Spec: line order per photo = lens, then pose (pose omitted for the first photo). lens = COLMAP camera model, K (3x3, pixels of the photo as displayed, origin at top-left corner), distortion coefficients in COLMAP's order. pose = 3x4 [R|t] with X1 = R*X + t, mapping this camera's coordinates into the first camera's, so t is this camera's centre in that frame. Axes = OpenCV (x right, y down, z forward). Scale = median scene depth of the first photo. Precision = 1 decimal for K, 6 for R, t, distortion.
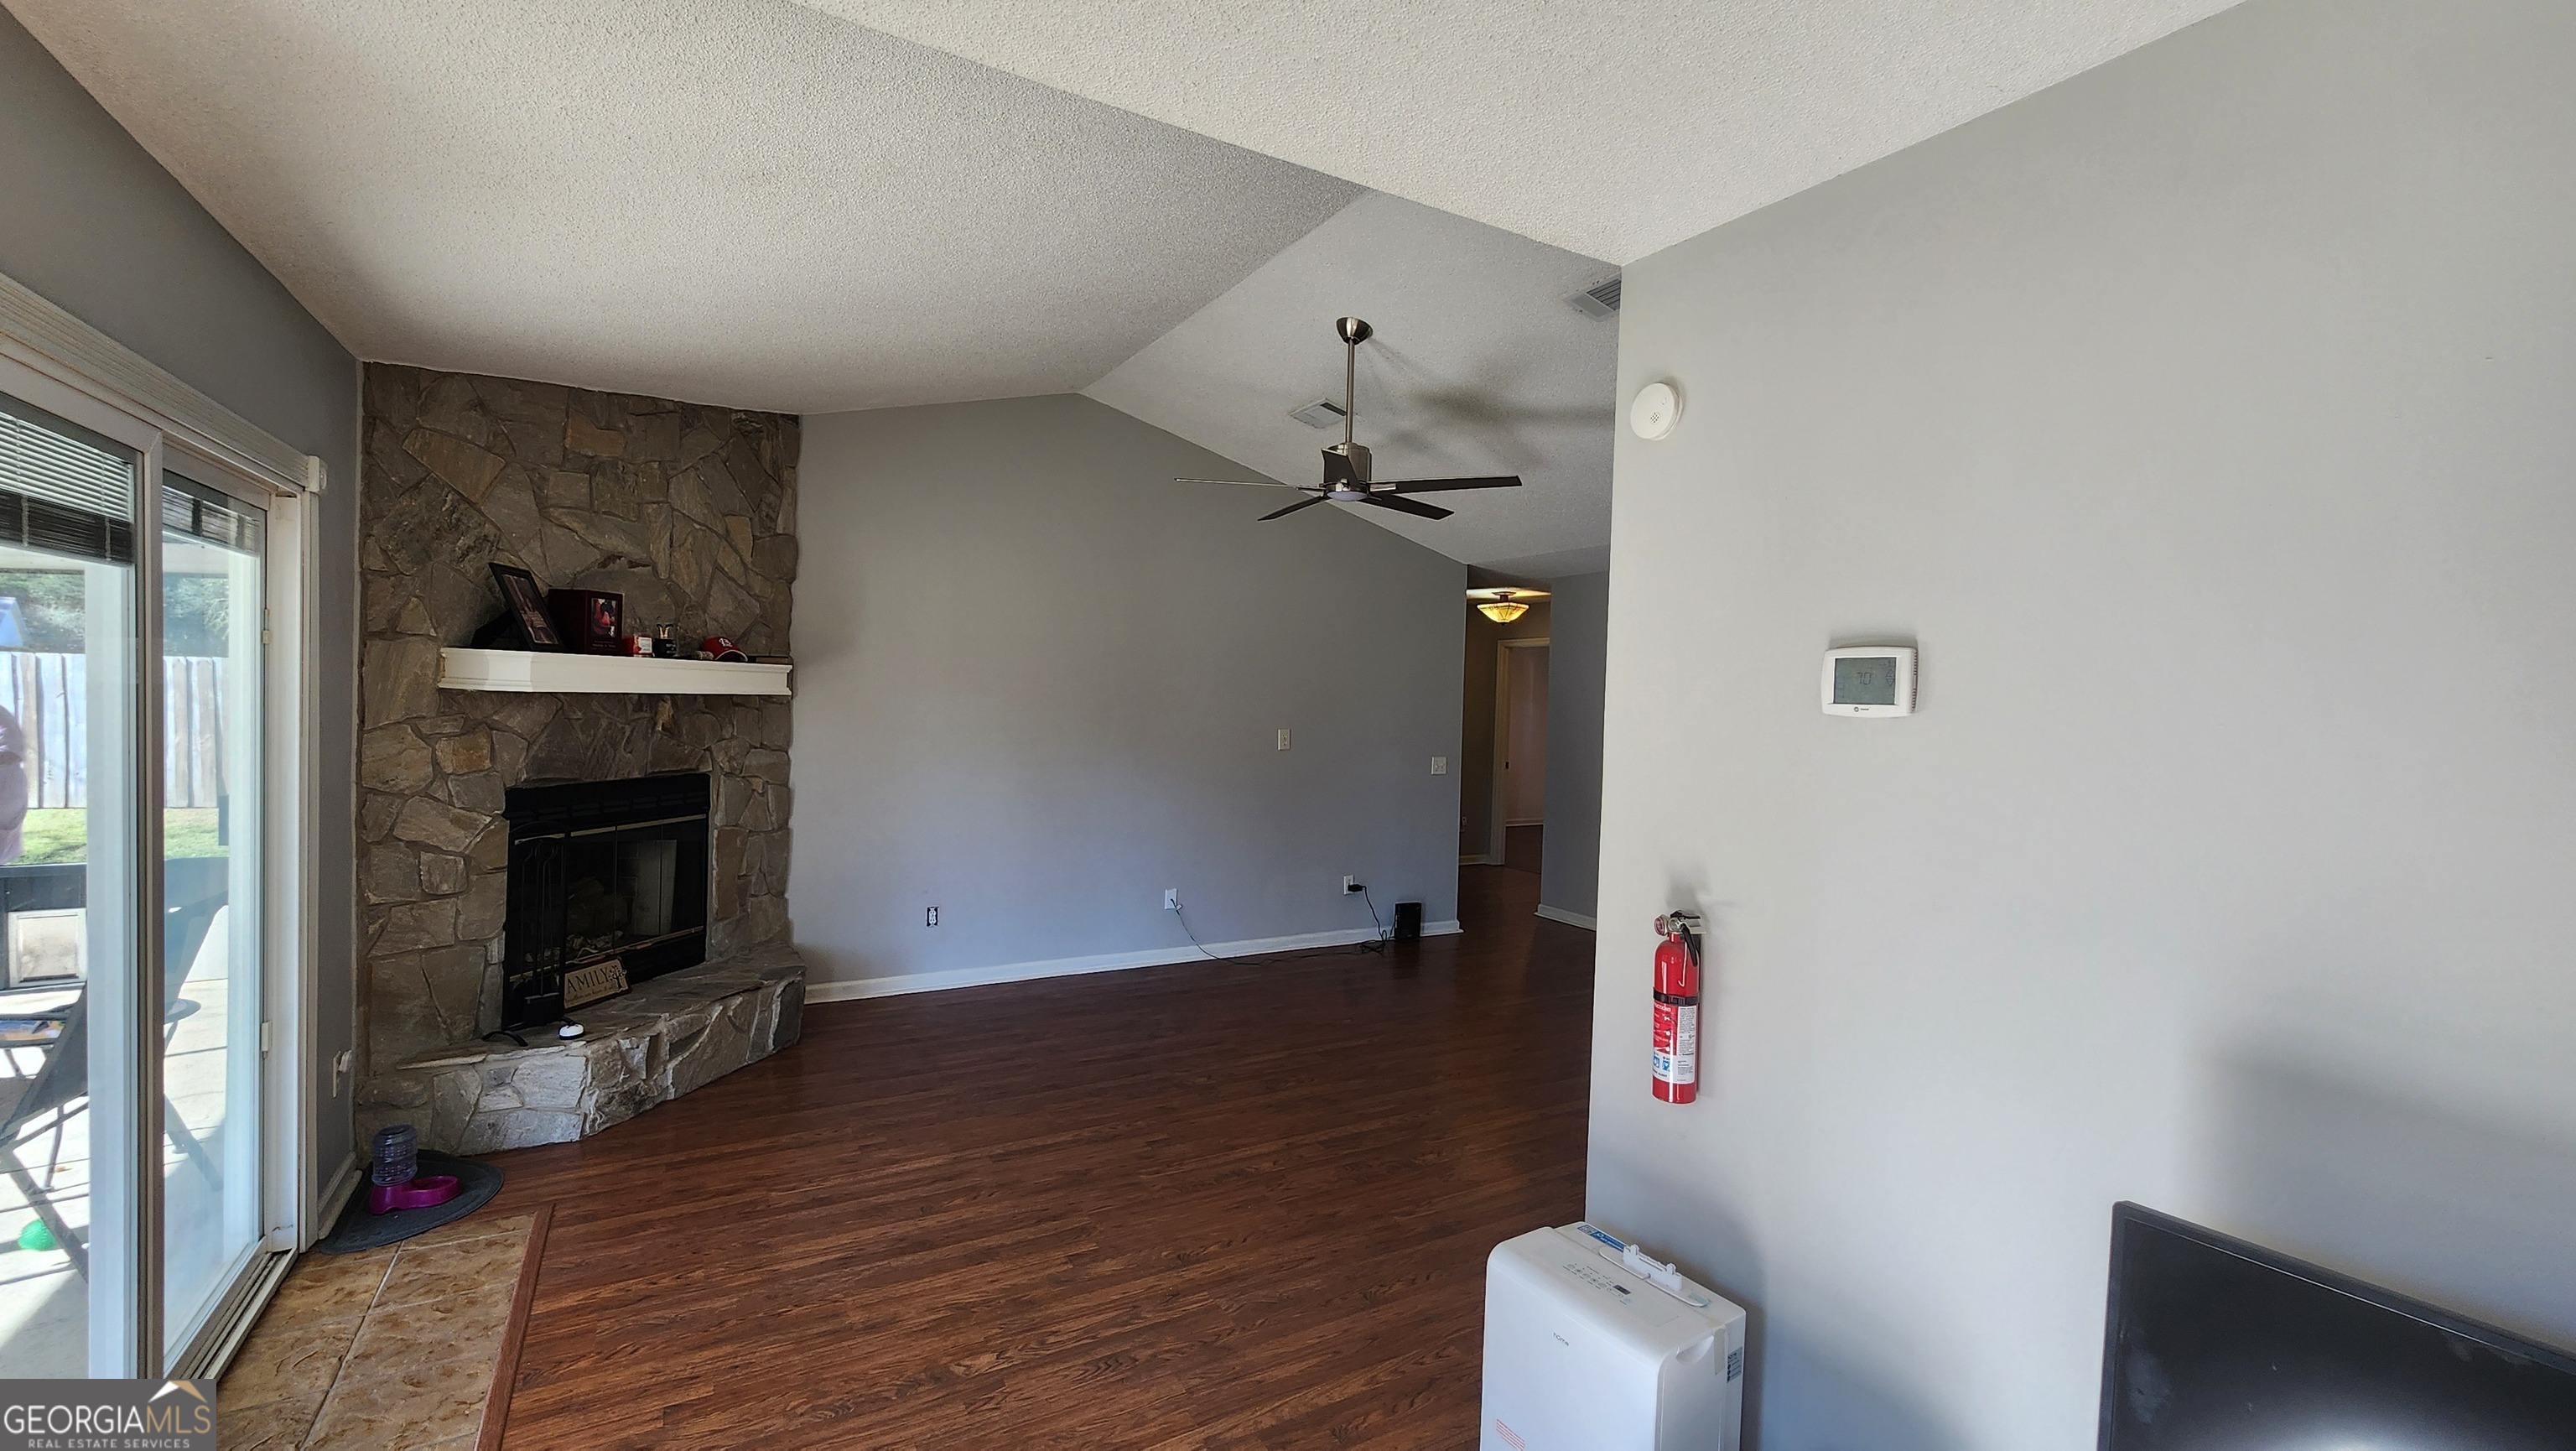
lens RADIAL K [[1078.9, 0, 1288.0], [0, 1078.9, 725.5], [0, 0, 1]] dist [-0.001077, 0.000017]
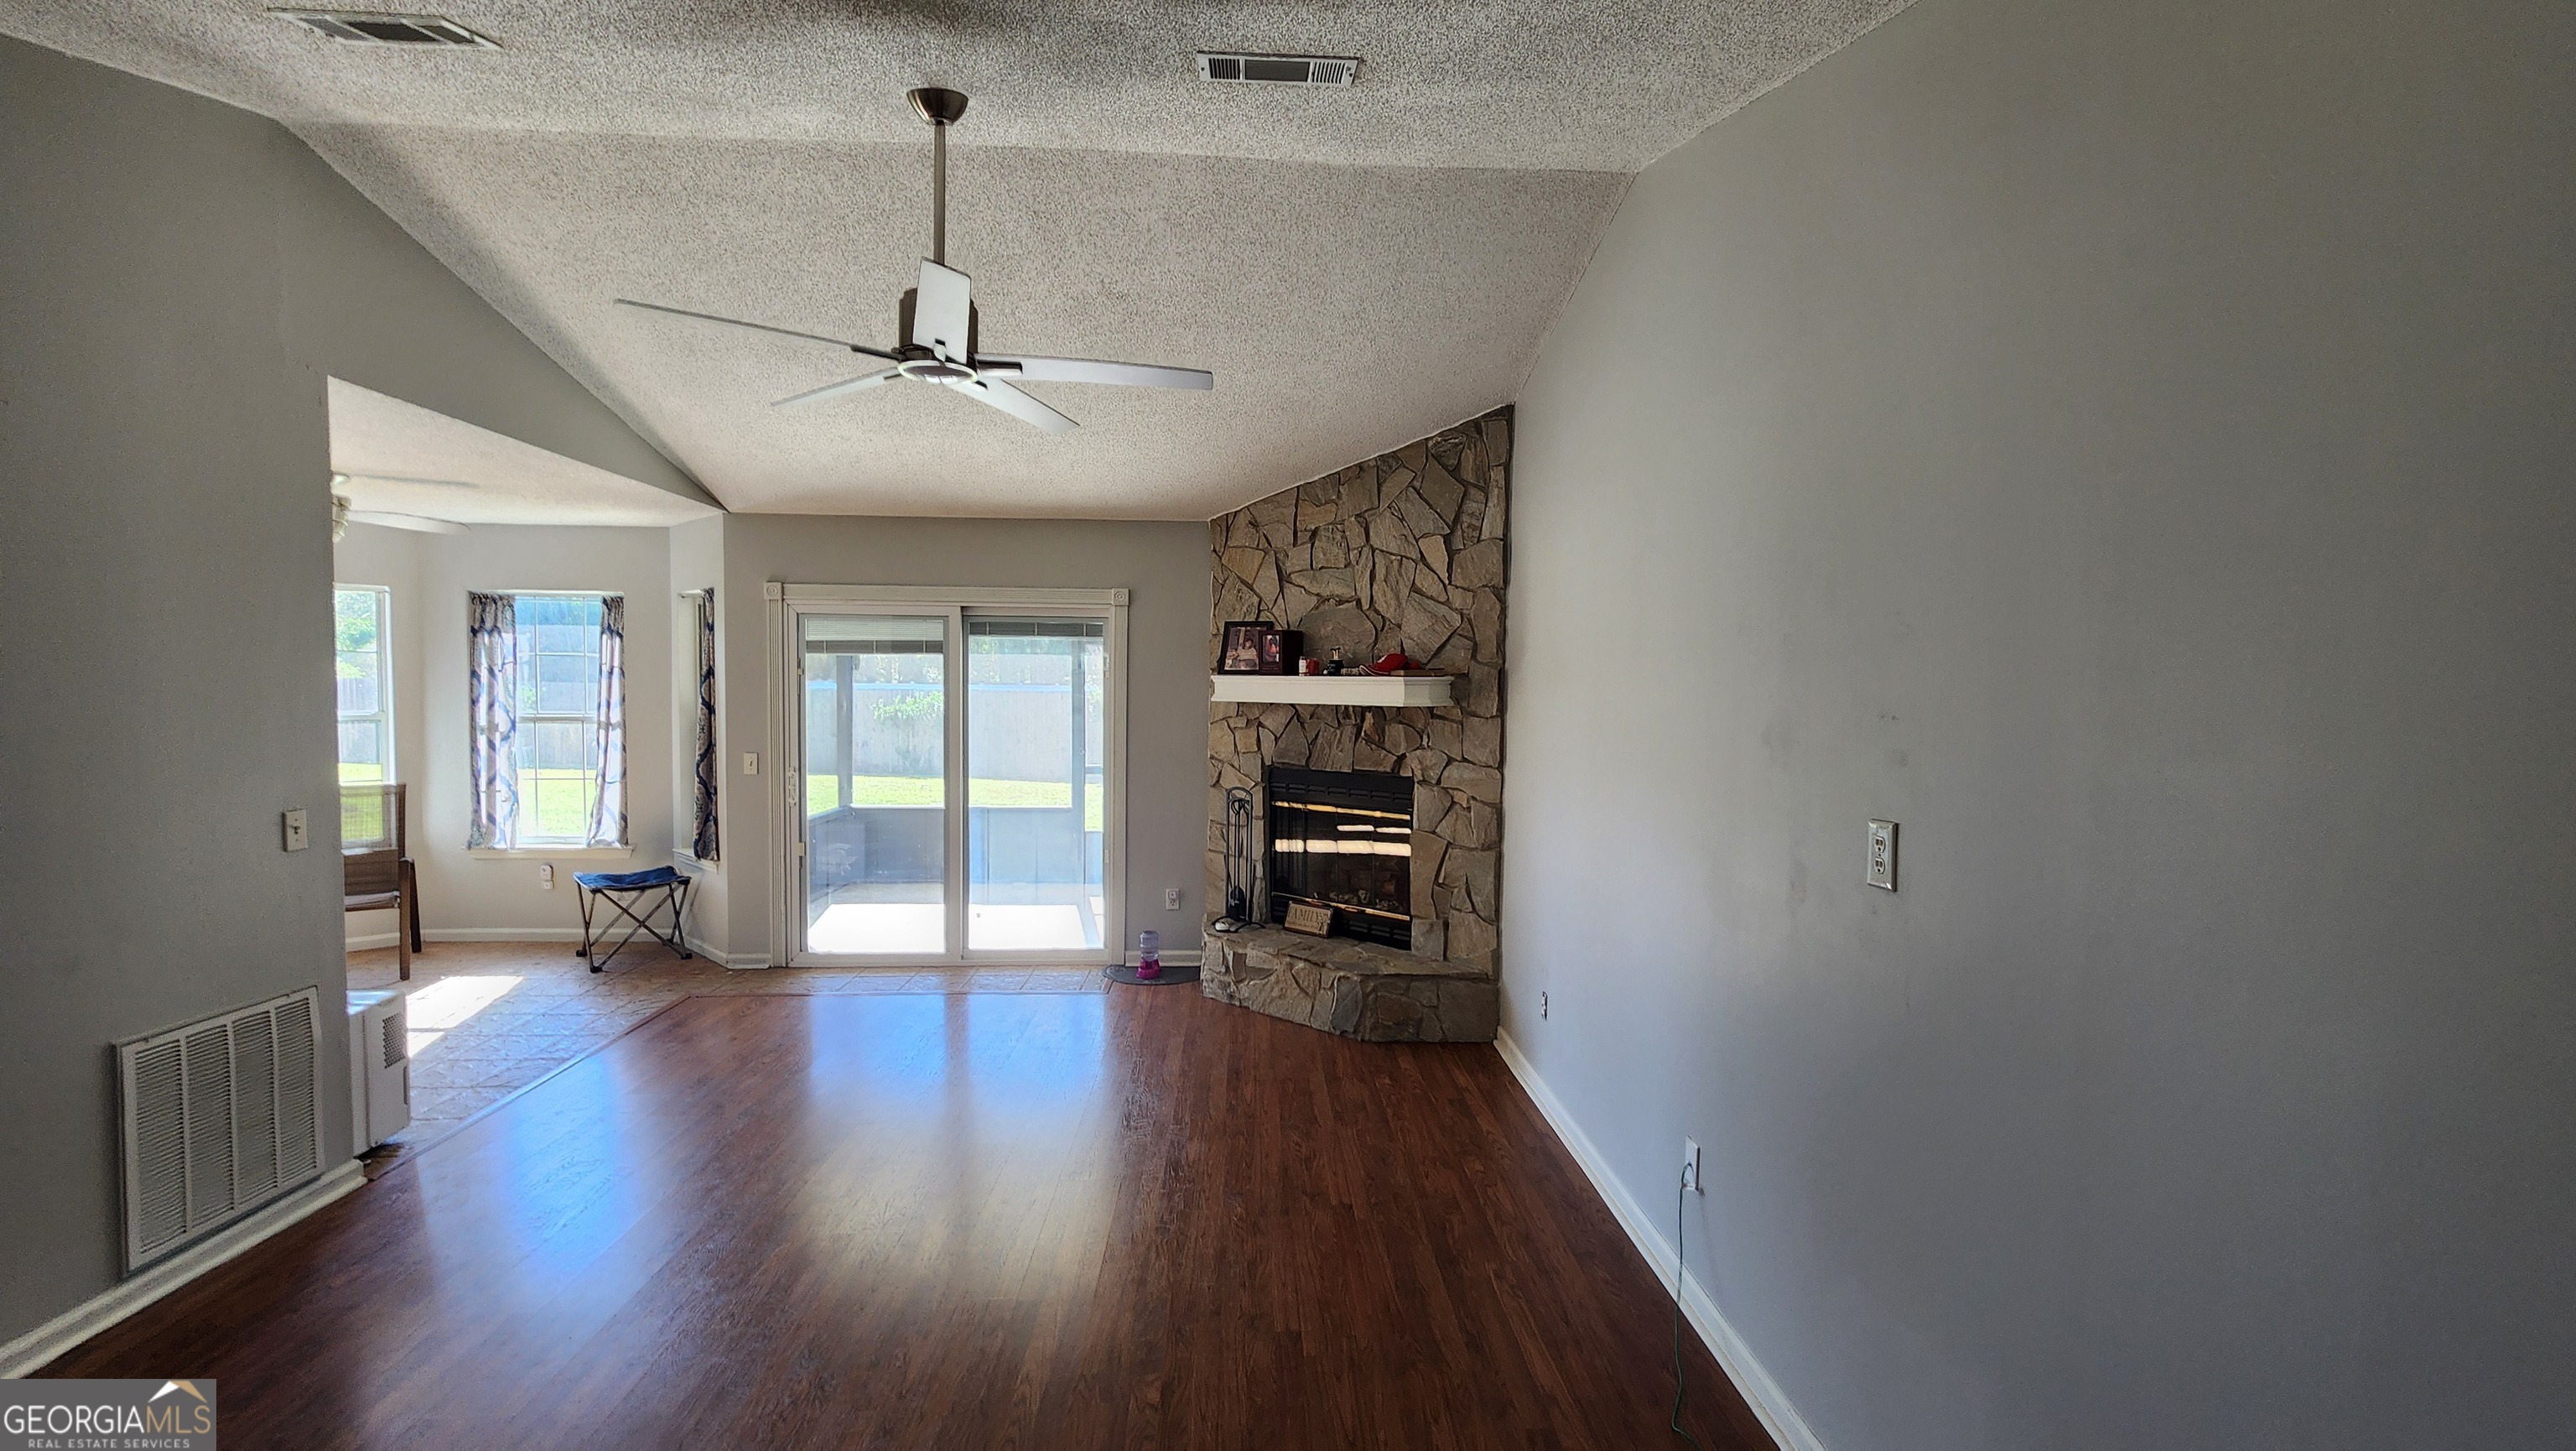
lens RADIAL K [[1062.9, 0, 1280.2], [0, 1062.9, 728.3], [0, 0, 1]] dist [-0.001100, 0.000310]
pose [[-0.457540, 0.001643, -0.889188, 0.530323], [-0.049636, 0.998392, 0.027385, -0.032628], [0.887803, 0.056666, -0.456723, 1.504237]]
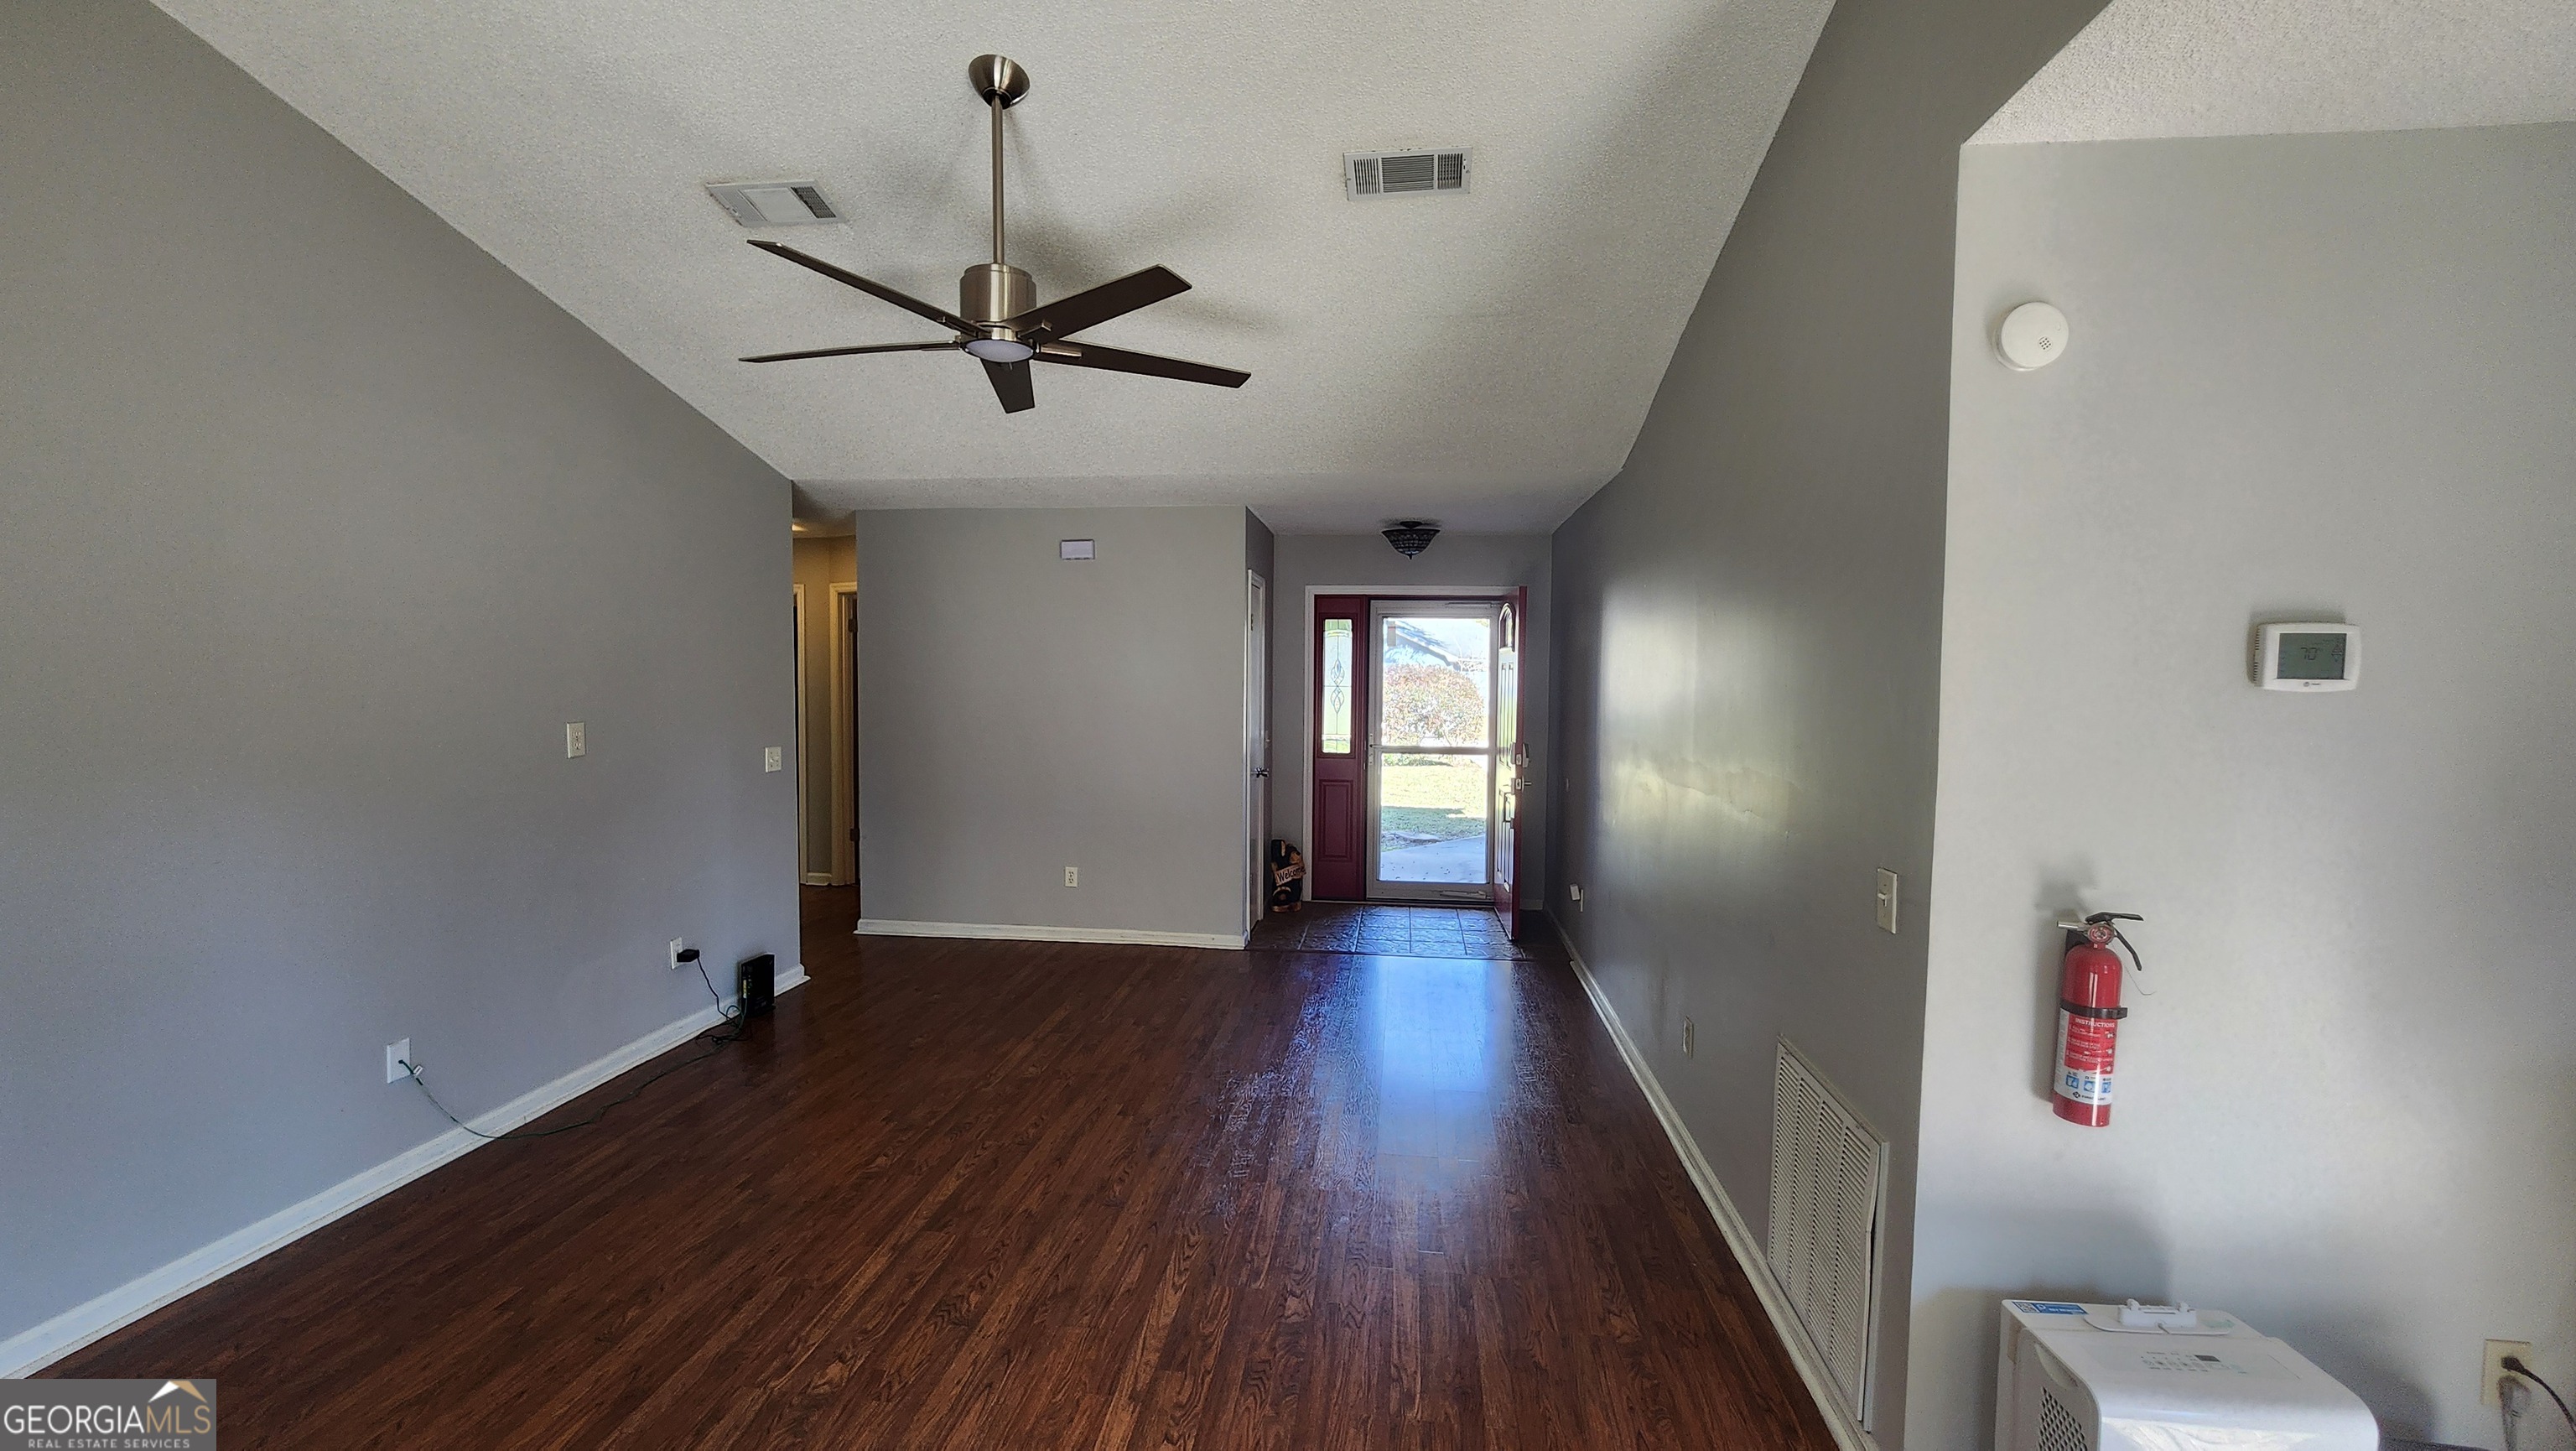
lens RADIAL K [[1062.9, 0, 1280.2], [0, 1062.9, 728.3], [0, 0, 1]] dist [-0.001100, 0.000310]
pose [[0.596778, -0.065038, 0.799766, -0.364918], [0.028439, 0.997798, 0.059921, -0.026256], [-0.801902, -0.013015, 0.597314, 0.506645]]
